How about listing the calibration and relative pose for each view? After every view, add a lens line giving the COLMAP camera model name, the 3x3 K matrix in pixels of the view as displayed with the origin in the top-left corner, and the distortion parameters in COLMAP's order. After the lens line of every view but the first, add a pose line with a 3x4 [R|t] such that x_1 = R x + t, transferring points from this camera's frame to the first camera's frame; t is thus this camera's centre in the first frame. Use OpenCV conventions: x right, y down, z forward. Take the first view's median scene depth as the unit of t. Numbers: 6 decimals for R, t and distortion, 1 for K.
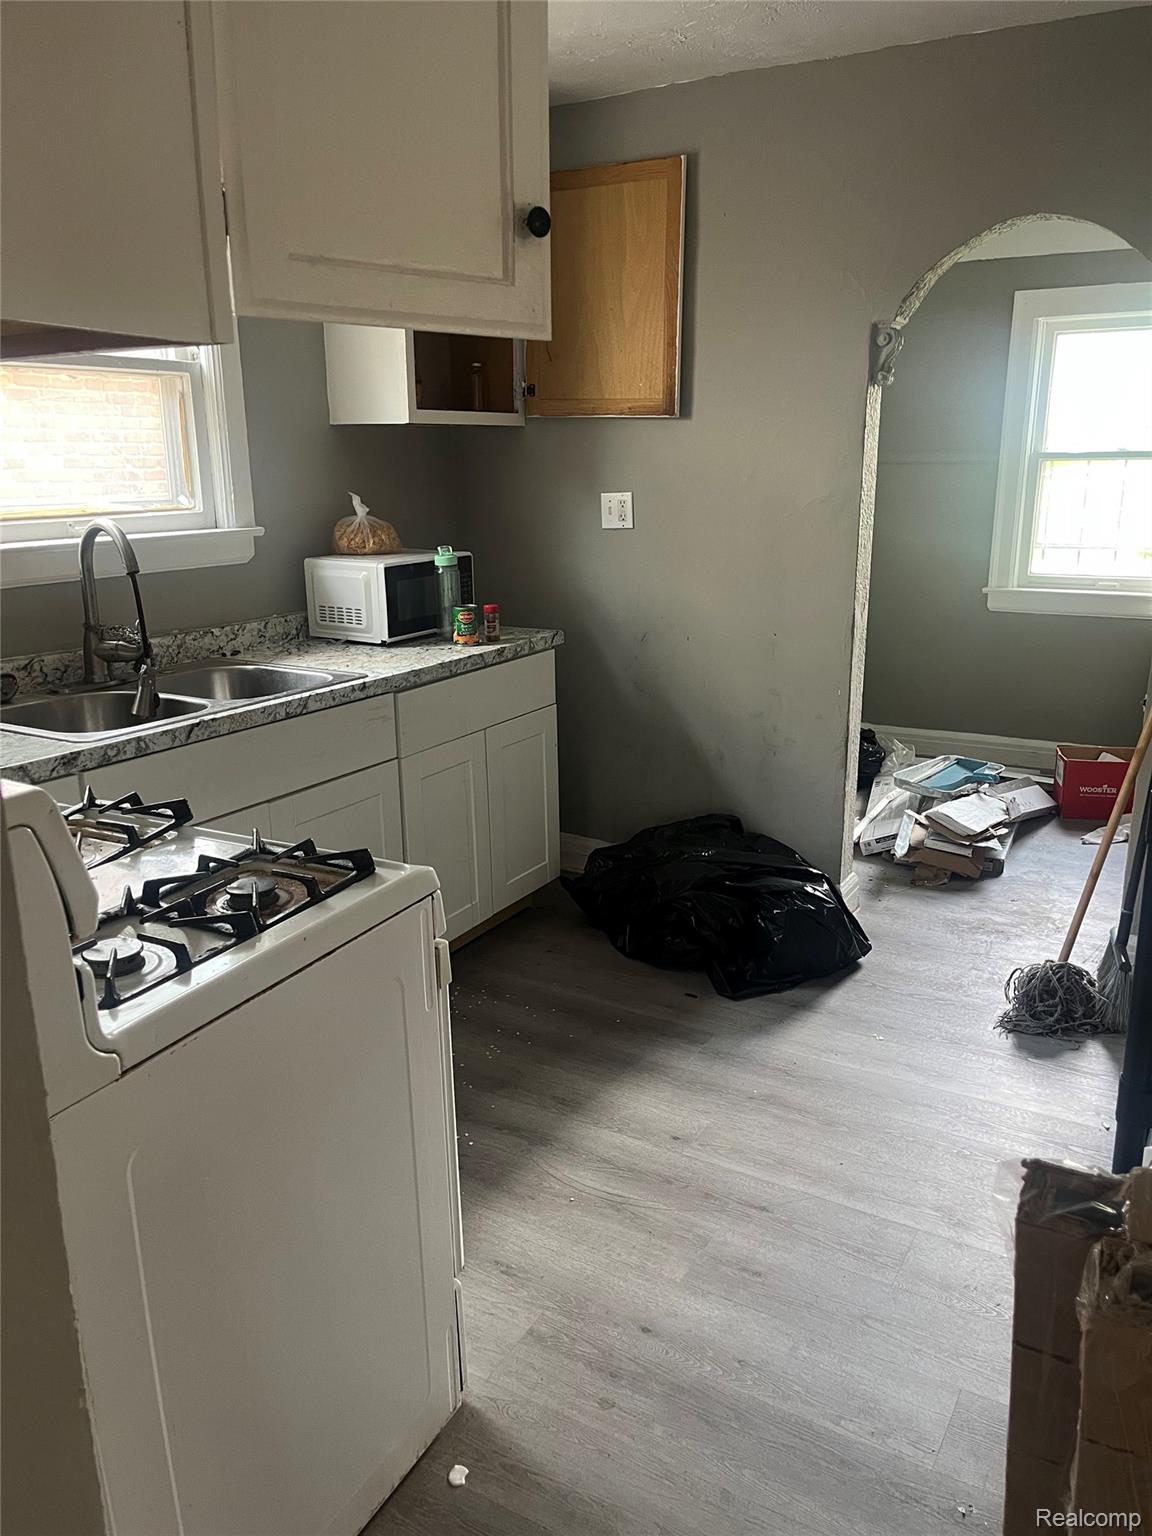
lens RADIAL K [[1149.6, 0, 575.1], [0, 1149.6, 772.6], [0, 0, 1]] dist [-0.011604, -0.011875]
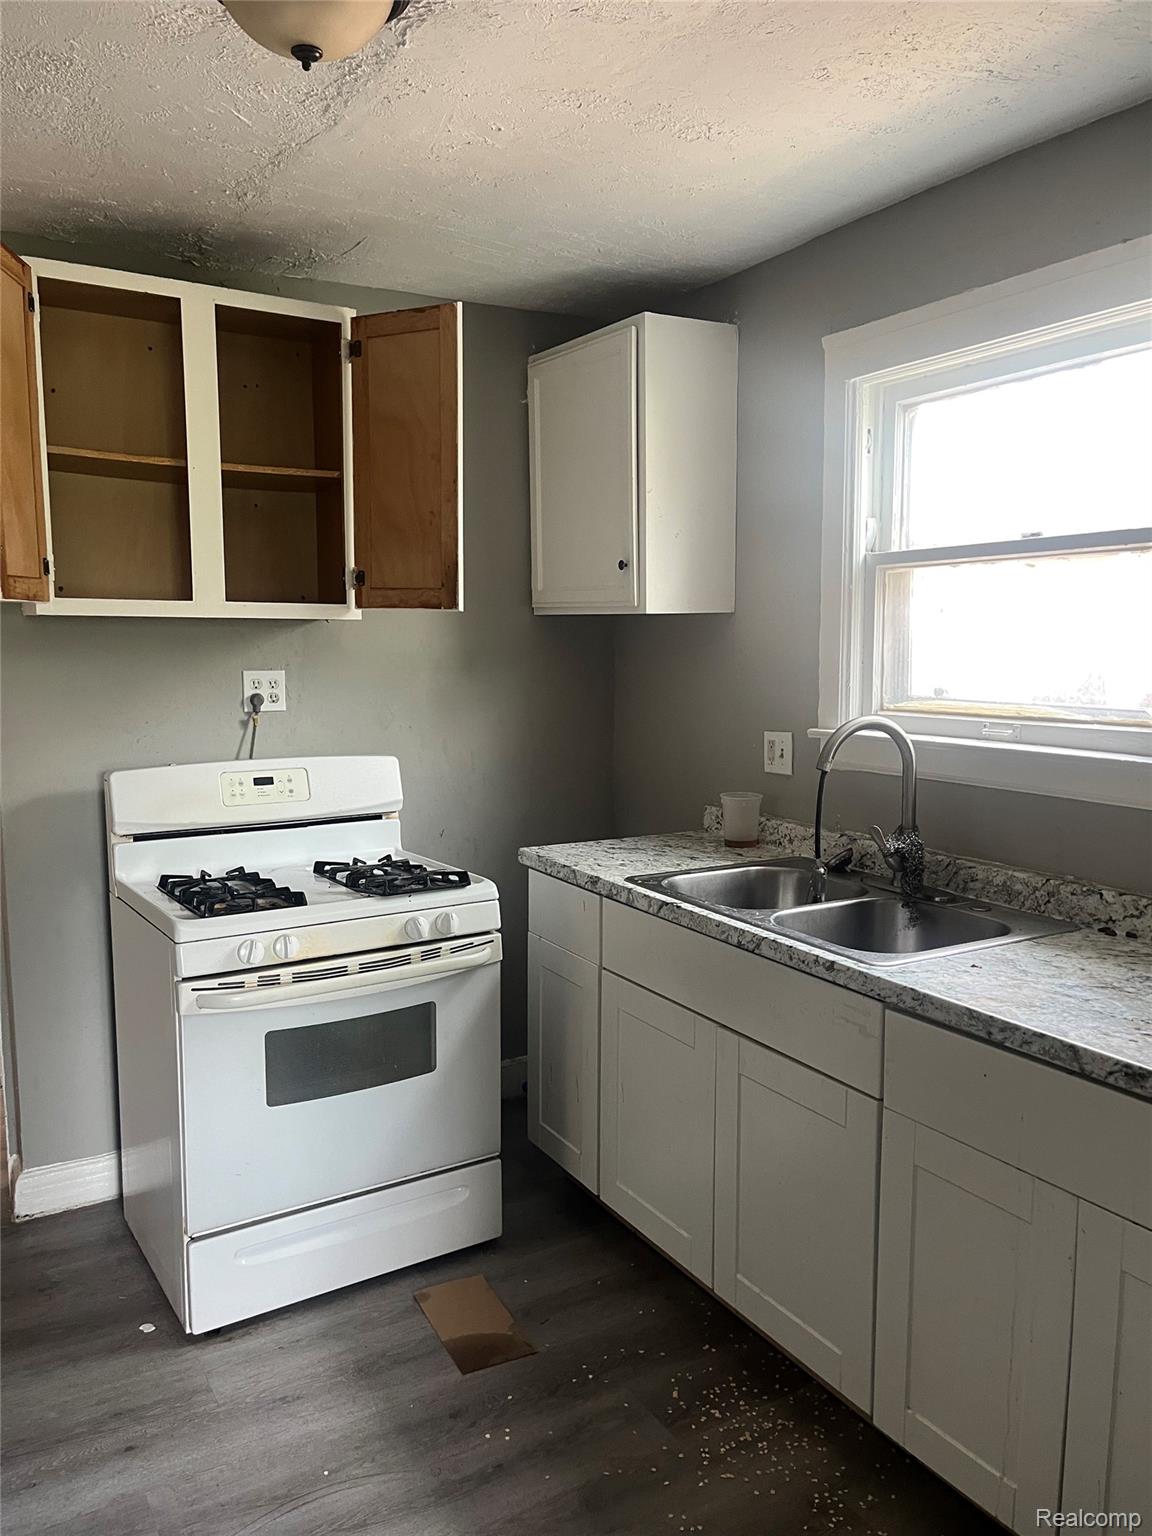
lens RADIAL K [[1149.6, 0, 574.4], [0, 1149.6, 764.5], [0, 0, 1]] dist [-0.011604, -0.011875]
pose [[-0.480580, 0.100406, -0.871184, 0.495793], [-0.232220, 0.943390, 0.236829, -0.318233], [0.845646, 0.316122, -0.430058, 1.099191]]
